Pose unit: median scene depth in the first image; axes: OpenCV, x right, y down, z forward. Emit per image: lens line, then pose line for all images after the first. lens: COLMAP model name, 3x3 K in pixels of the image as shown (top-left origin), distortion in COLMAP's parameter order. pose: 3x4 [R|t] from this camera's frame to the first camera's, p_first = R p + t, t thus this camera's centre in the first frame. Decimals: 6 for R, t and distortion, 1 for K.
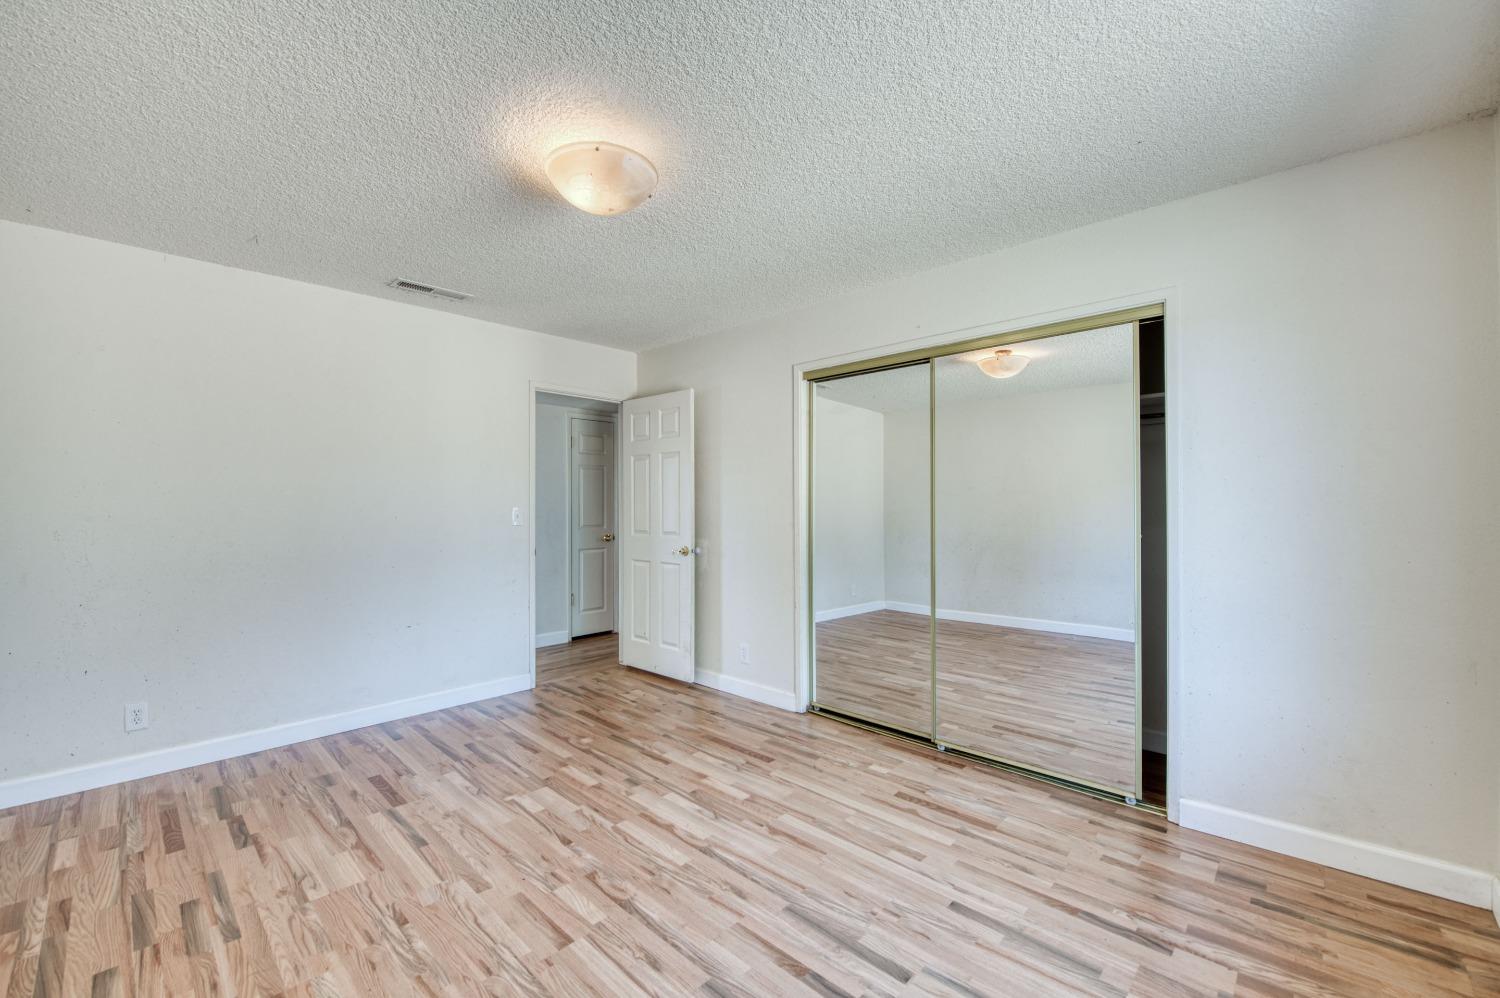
lens RADIAL K [[597.2, 0, 744.6], [0, 597.2, 503.9], [0, 0, 1]] dist [-0.017465, -0.000920]
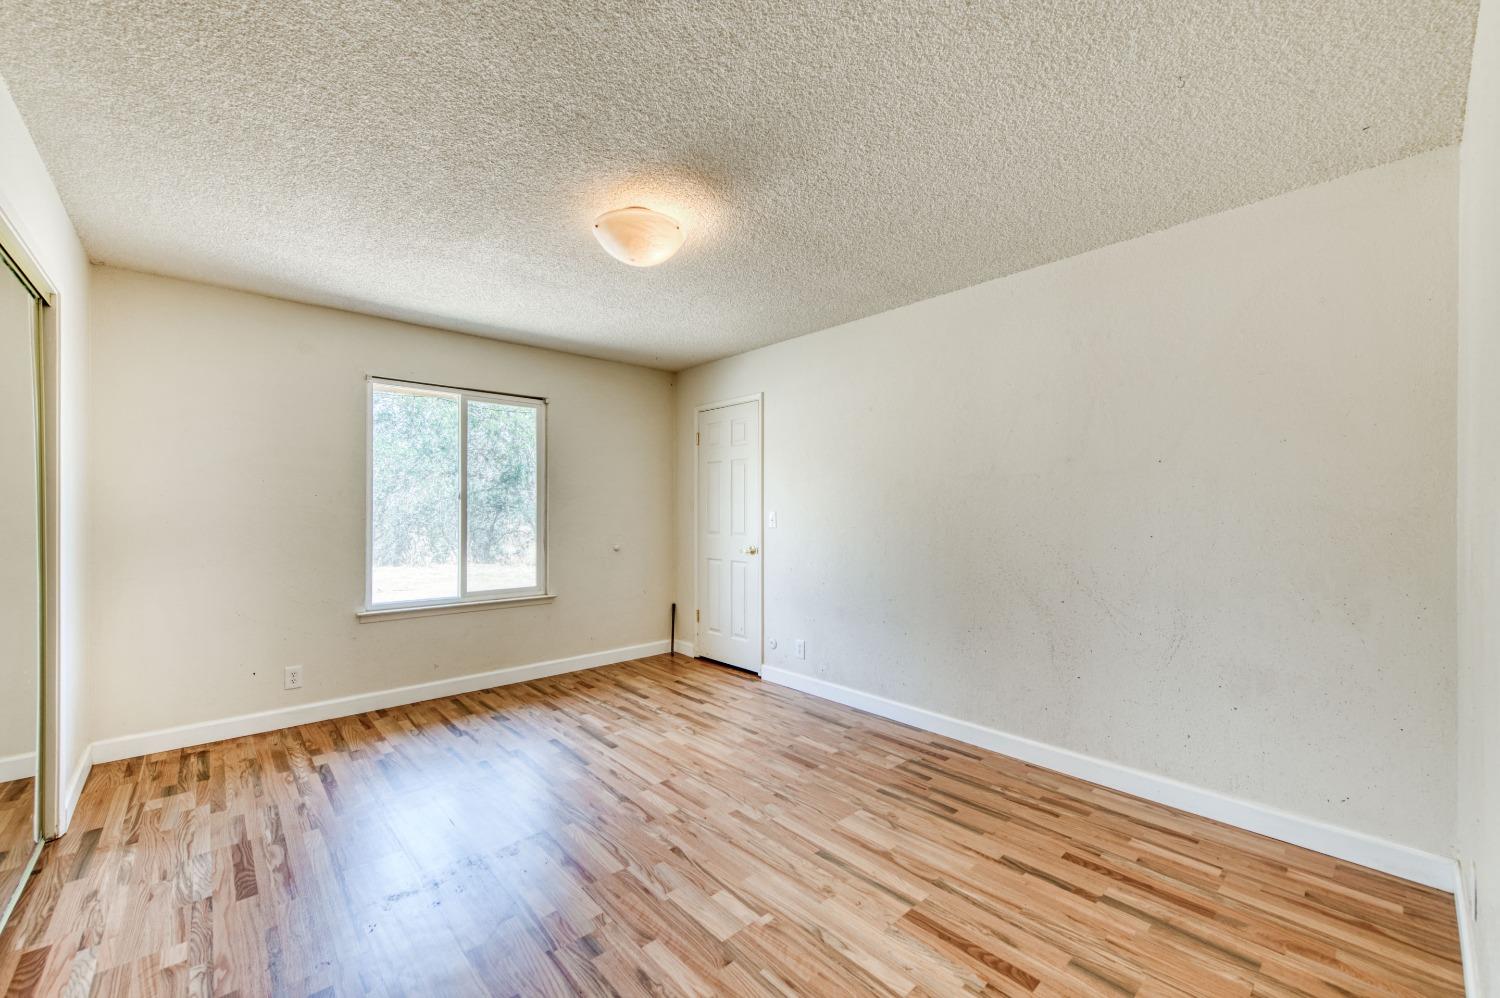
lens RADIAL K [[597.2, 0, 744.6], [0, 597.2, 503.9], [0, 0, 1]] dist [-0.017465, -0.000920]
pose [[-0.997079, 0.000176, 0.076381, -0.512737], [-0.000776, 0.999922, -0.012433, 0.008539], [-0.076378, -0.012456, -0.997001, 2.075690]]
